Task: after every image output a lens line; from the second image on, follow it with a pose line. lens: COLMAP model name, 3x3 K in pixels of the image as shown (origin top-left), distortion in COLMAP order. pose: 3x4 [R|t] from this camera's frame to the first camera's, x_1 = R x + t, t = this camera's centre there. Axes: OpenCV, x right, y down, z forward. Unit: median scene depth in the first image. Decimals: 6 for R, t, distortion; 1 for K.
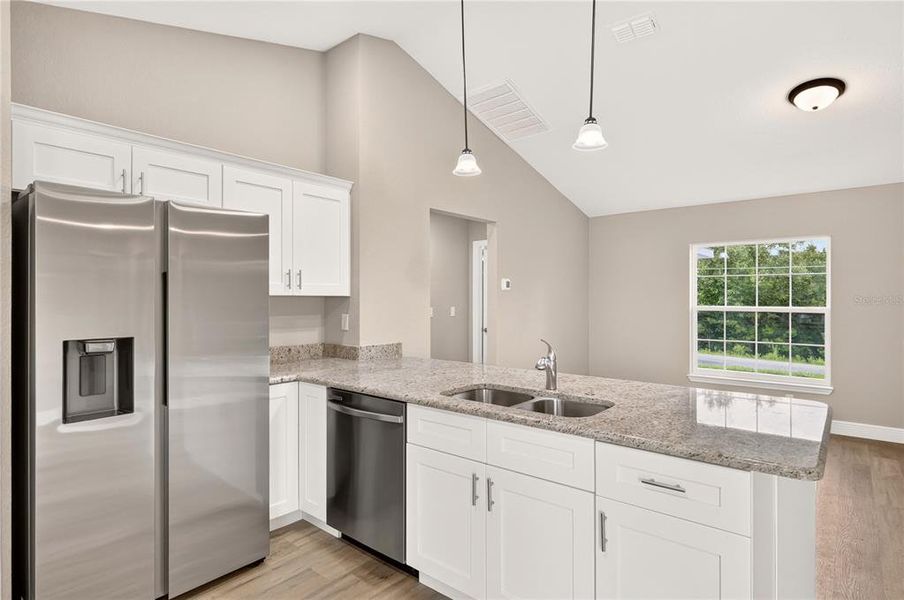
lens RADIAL K [[476.8, 0, 450.7], [0, 476.8, 299.4], [0, 0, 1]] dist [0.003161, -0.000180]
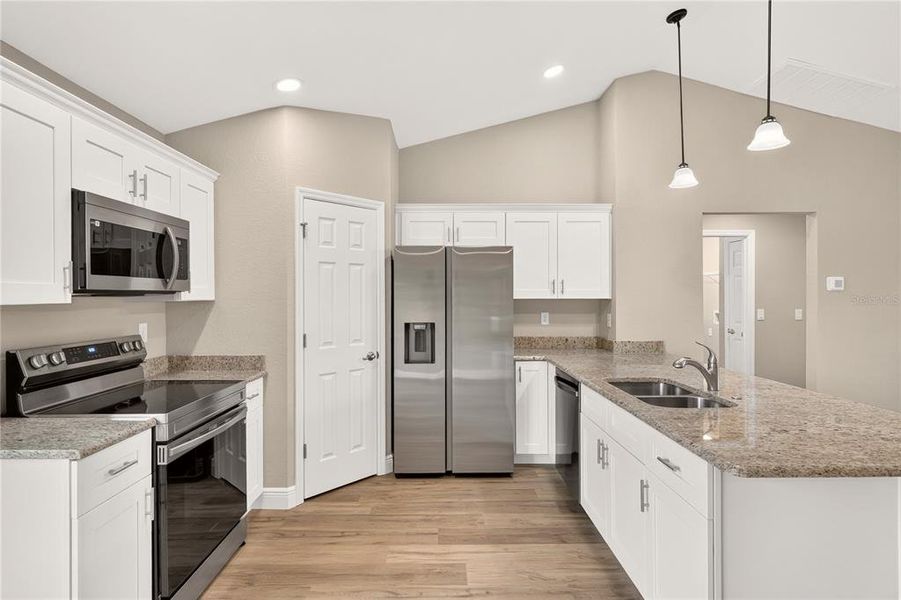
lens RADIAL K [[463.2, 0, 449.7], [0, 463.2, 296.9], [0, 0, 1]] dist [0.003247, 0.000008]
pose [[0.652540, 0.000916, -0.757754, 0.419805], [0.000257, 0.999999, 0.001430, -0.013759], [0.757754, -0.001128, 0.652539, -0.073382]]
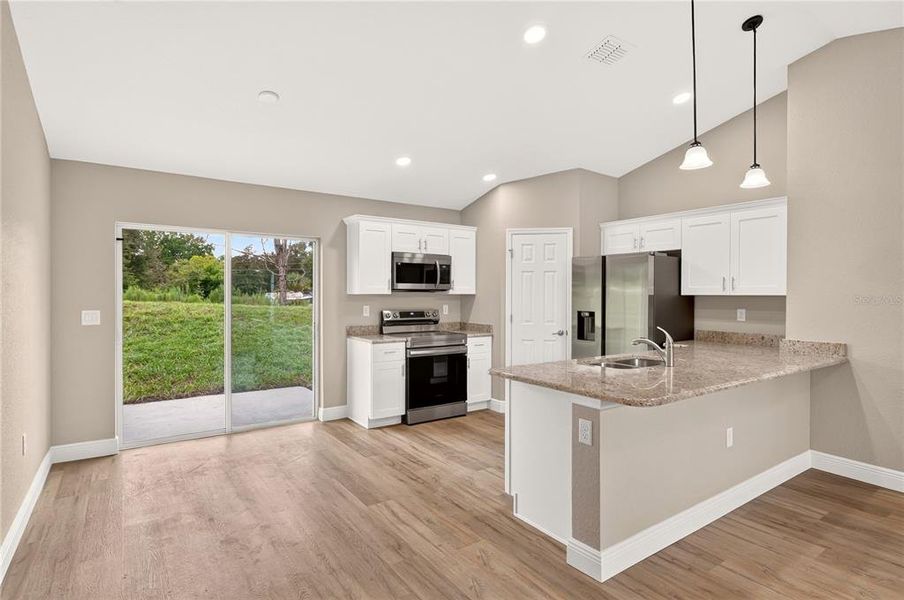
lens RADIAL K [[469.1, 0, 449.4], [0, 469.1, 297.3], [0, 0, 1]] dist [0.000693, -0.001033]
pose [[-0.263222, 0.005025, -0.964722, 1.116675], [-0.005635, 0.999961, 0.006746, -0.005889], [0.964719, 0.007212, -0.263183, 0.519683]]
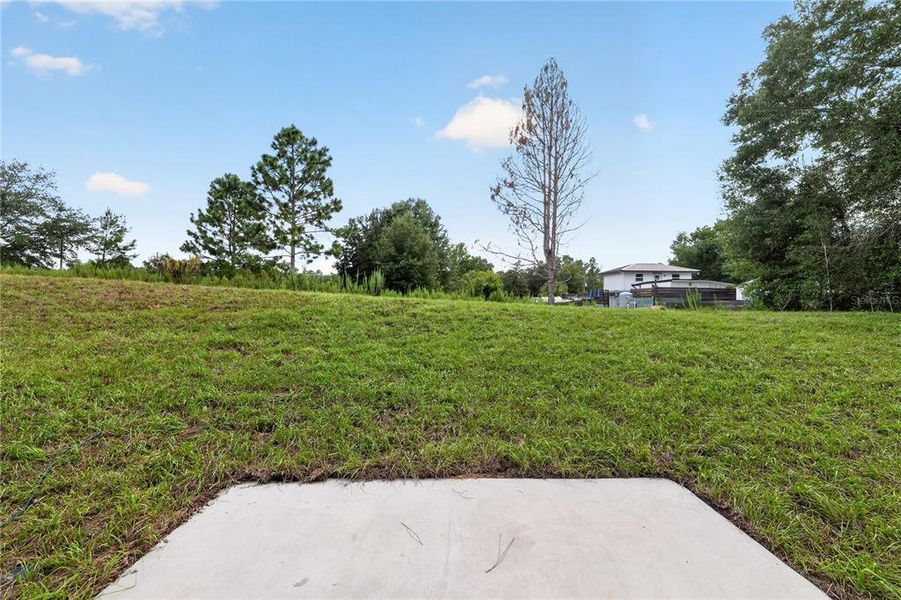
lens RADIAL K [[365.6, 0, 446.3], [0, 365.6, 292.5], [0, 0, 1]] dist [-0.007406, -0.000047]
pose [[-0.757158, -0.017003, -0.653011, 0.008648], [-0.007515, 0.999822, -0.017319, 0.068006], [0.653189, -0.008206, -0.757151, -0.469018]]
